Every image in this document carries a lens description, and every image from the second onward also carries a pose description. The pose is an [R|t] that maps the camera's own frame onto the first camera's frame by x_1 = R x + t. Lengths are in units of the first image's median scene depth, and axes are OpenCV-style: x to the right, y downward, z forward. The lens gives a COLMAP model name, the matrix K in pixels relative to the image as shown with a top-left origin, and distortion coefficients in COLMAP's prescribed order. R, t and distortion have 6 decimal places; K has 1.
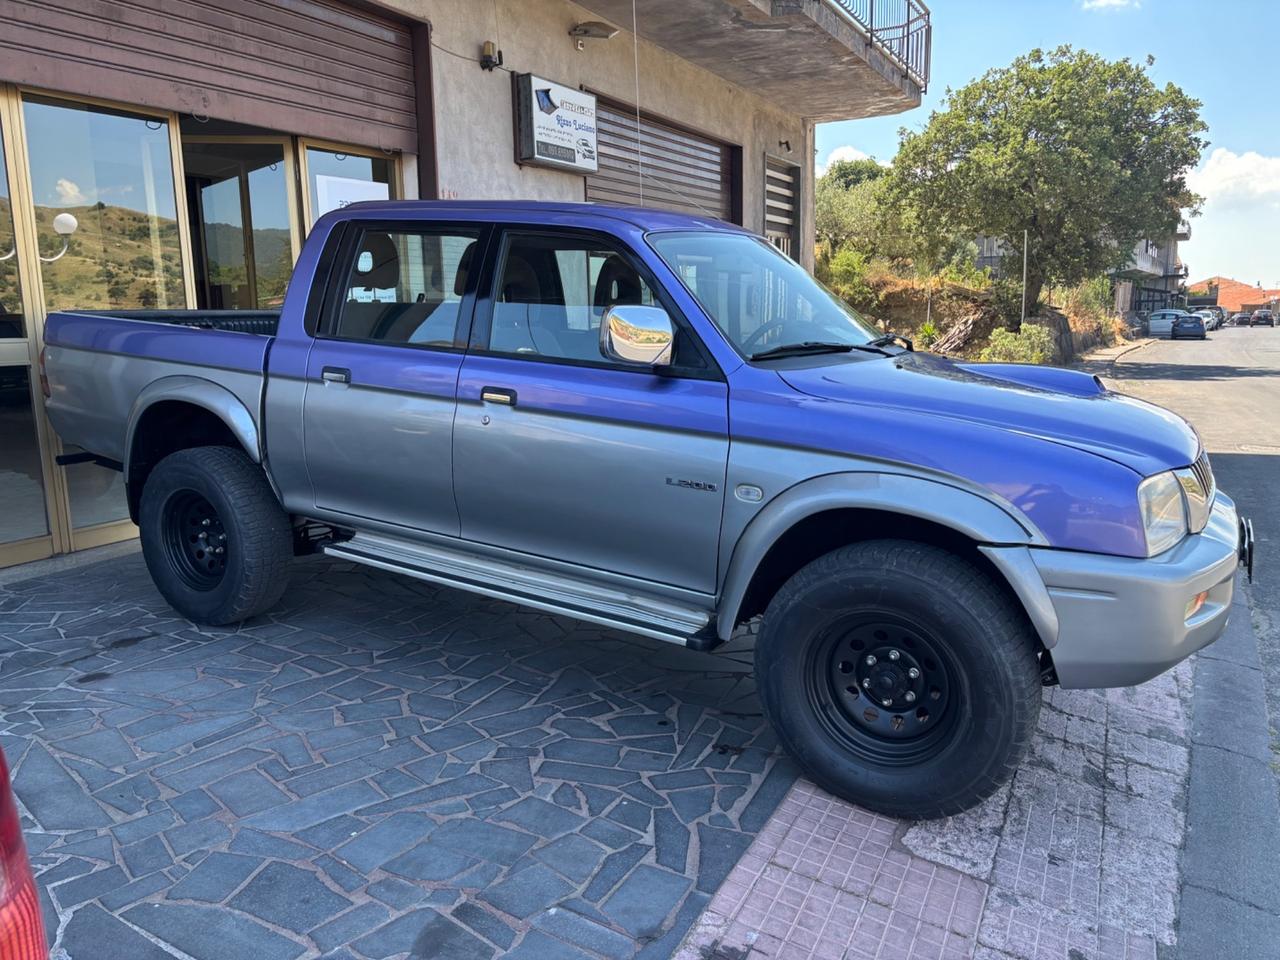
lens RADIAL K [[972.8, 0, 629.0], [0, 972.8, 480.3], [0, 0, 1]] dist [0.022732, -0.005110]
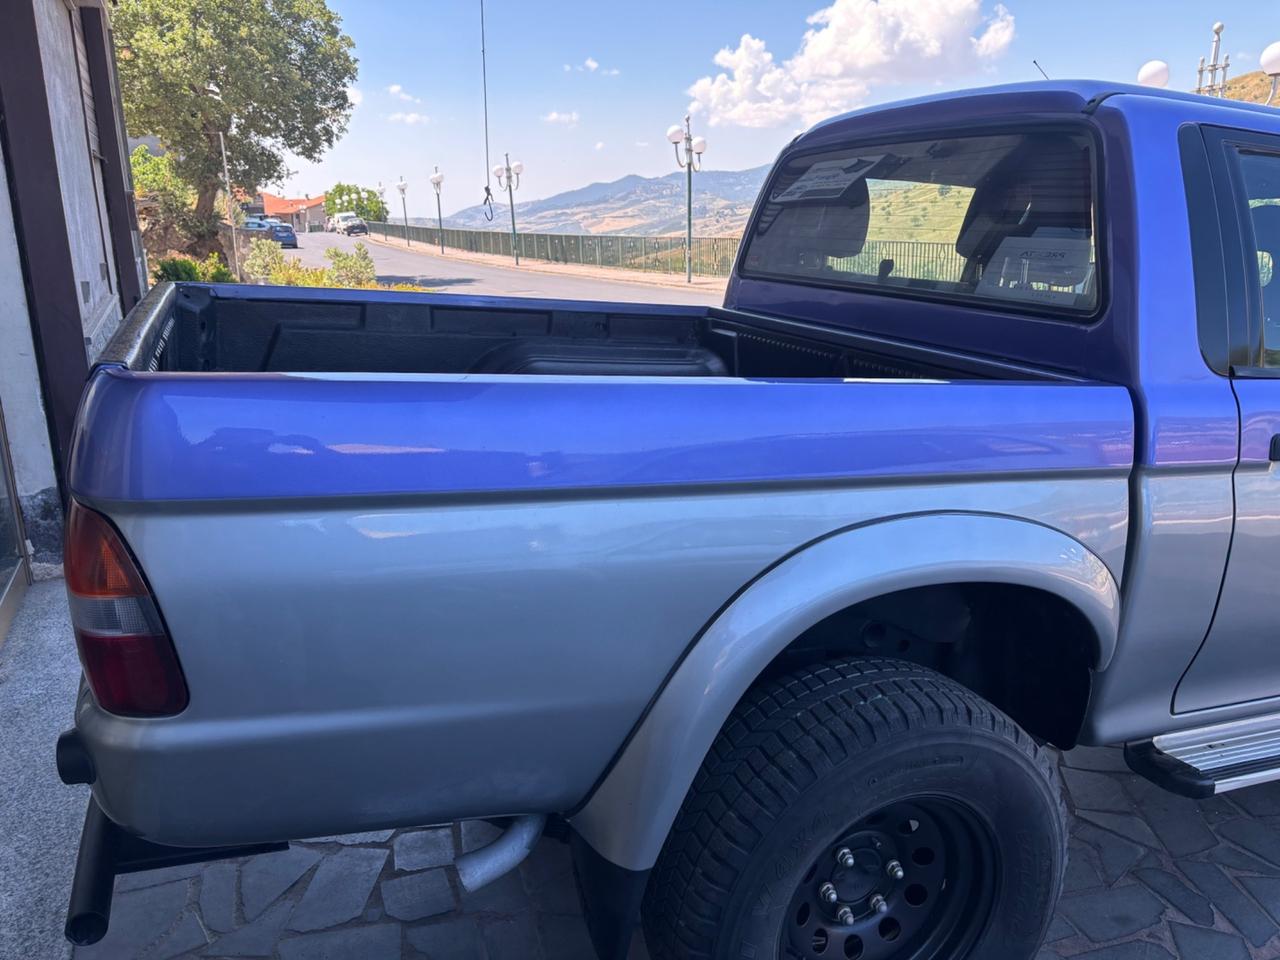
lens RADIAL K [[971.4, 0, 620.3], [0, 971.4, 473.5], [0, 0, 1]] dist [0.042584, -0.051483]
pose [[0.603894, -0.197249, 0.772272, -0.842780], [0.129203, 0.980307, 0.149351, -0.201391], [-0.786523, 0.009588, 0.617487, 0.904178]]
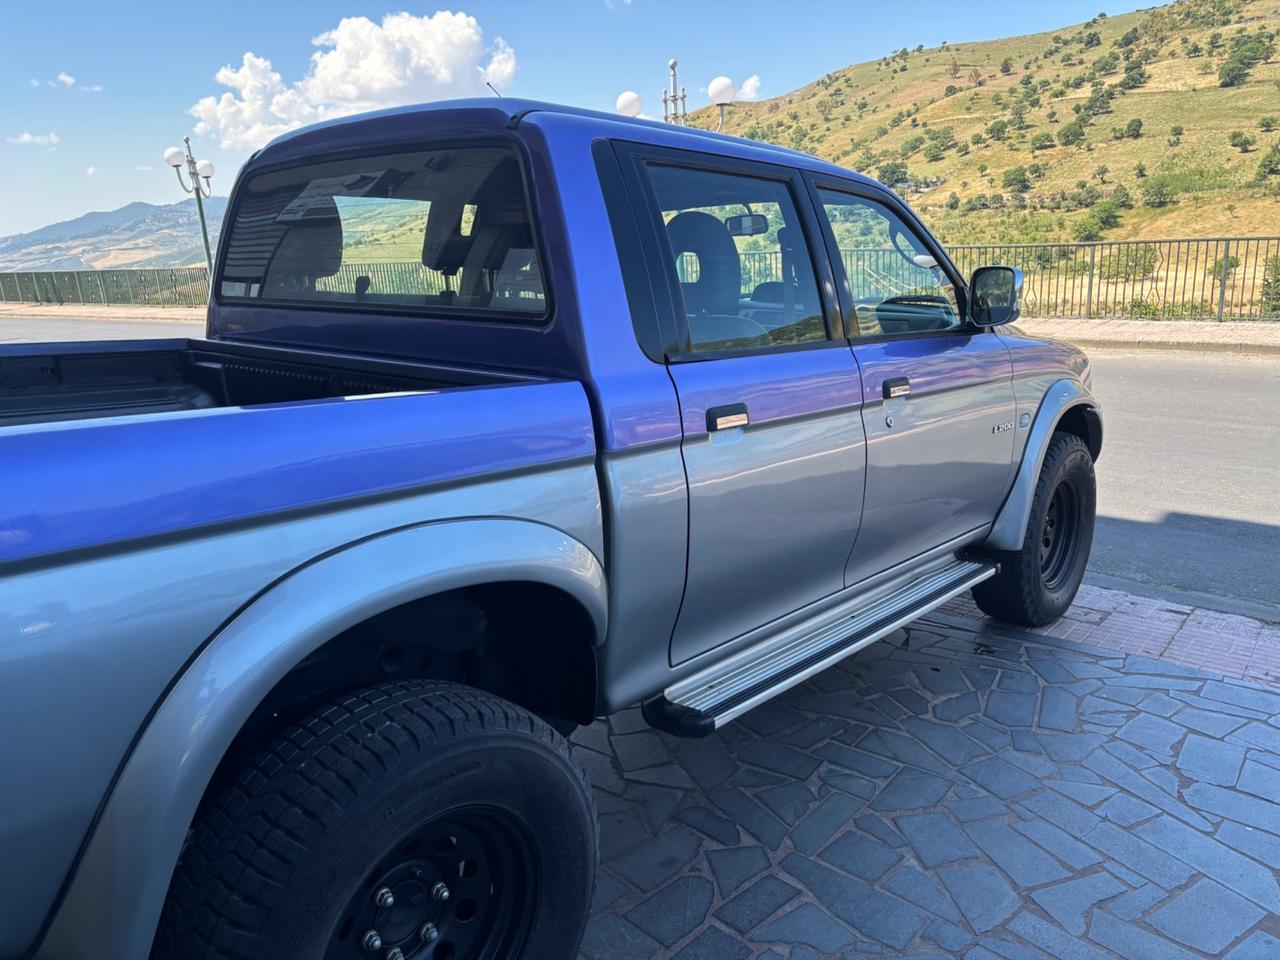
lens RADIAL K [[971.4, 0, 641.1], [0, 971.4, 474.4], [0, 0, 1]] dist [0.042584, -0.051483]
pose [[0.178668, -0.240797, 0.953989, -0.813714], [0.201466, 0.958000, 0.204078, -0.191163], [-0.963063, 0.155734, 0.219676, 0.871152]]
